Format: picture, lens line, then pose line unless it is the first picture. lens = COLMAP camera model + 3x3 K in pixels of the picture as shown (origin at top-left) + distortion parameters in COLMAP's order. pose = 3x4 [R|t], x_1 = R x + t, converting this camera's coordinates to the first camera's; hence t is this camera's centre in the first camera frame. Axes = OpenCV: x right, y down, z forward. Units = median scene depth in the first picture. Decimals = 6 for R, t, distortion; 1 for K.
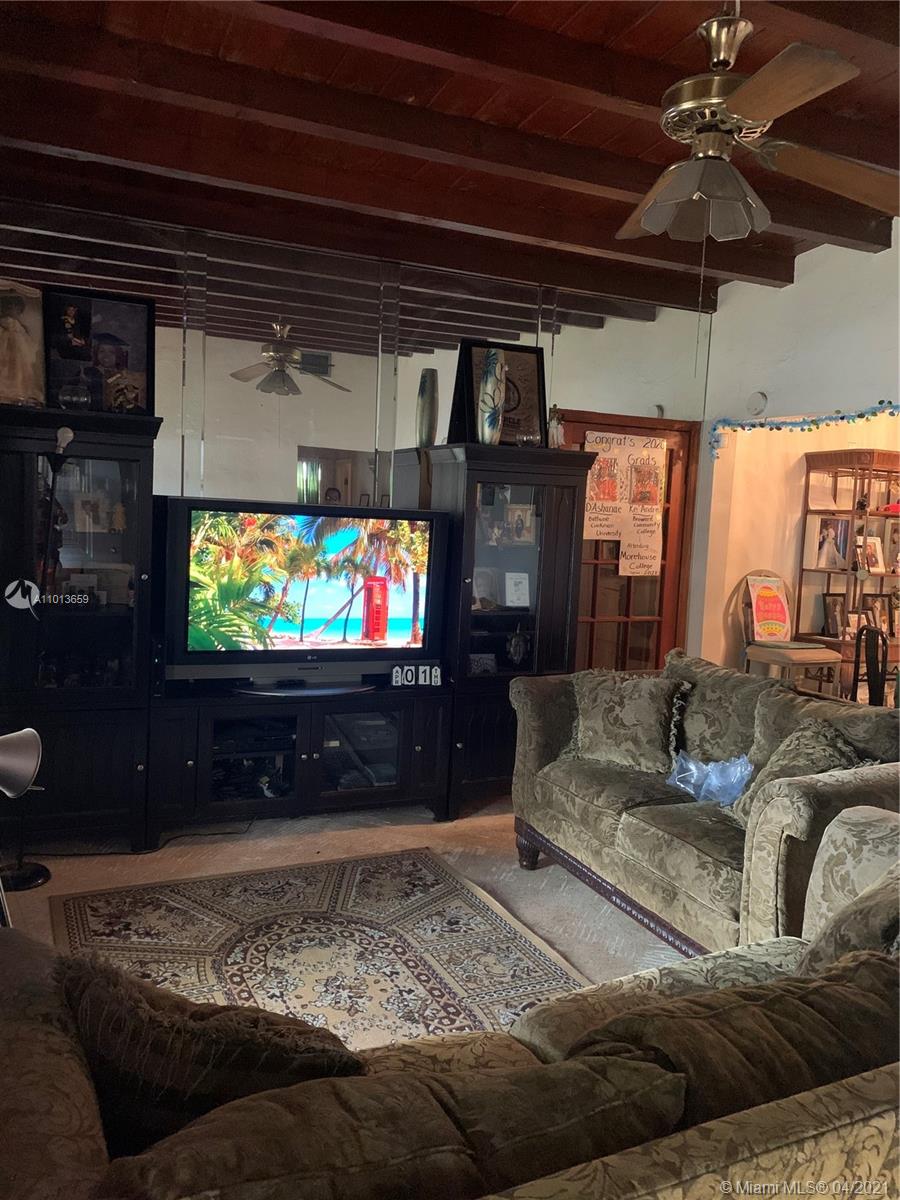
lens RADIAL K [[921.6, 0, 448.3], [0, 921.6, 599.6], [0, 0, 1]] dist [0.008608, -0.003078]
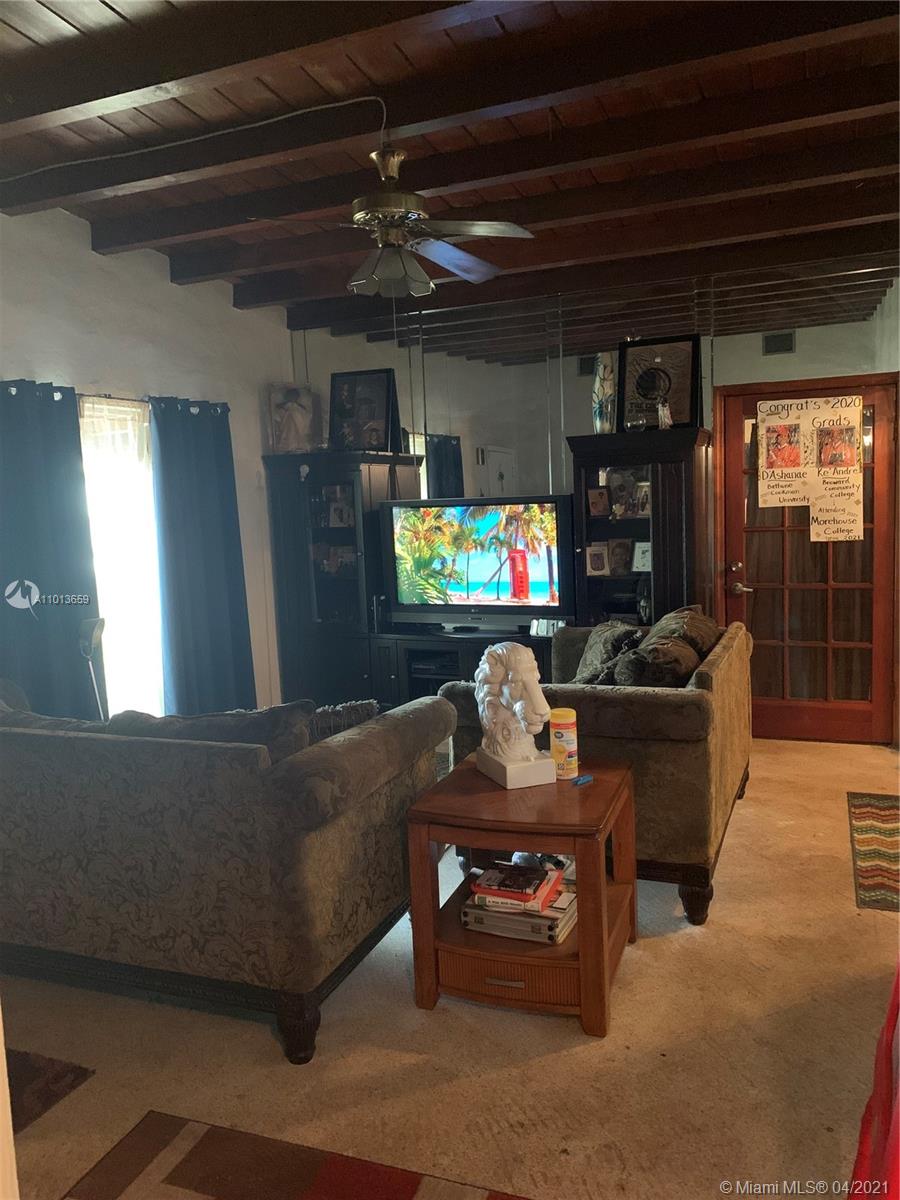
lens RADIAL K [[921.6, 0, 446.9], [0, 921.6, 602.4], [0, 0, 1]] dist [0.008608, -0.003078]
pose [[0.676498, 0.005575, -0.736423, 0.805430], [-0.000860, 0.999977, 0.006780, 0.040448], [0.736444, -0.003953, 0.676487, 0.055618]]
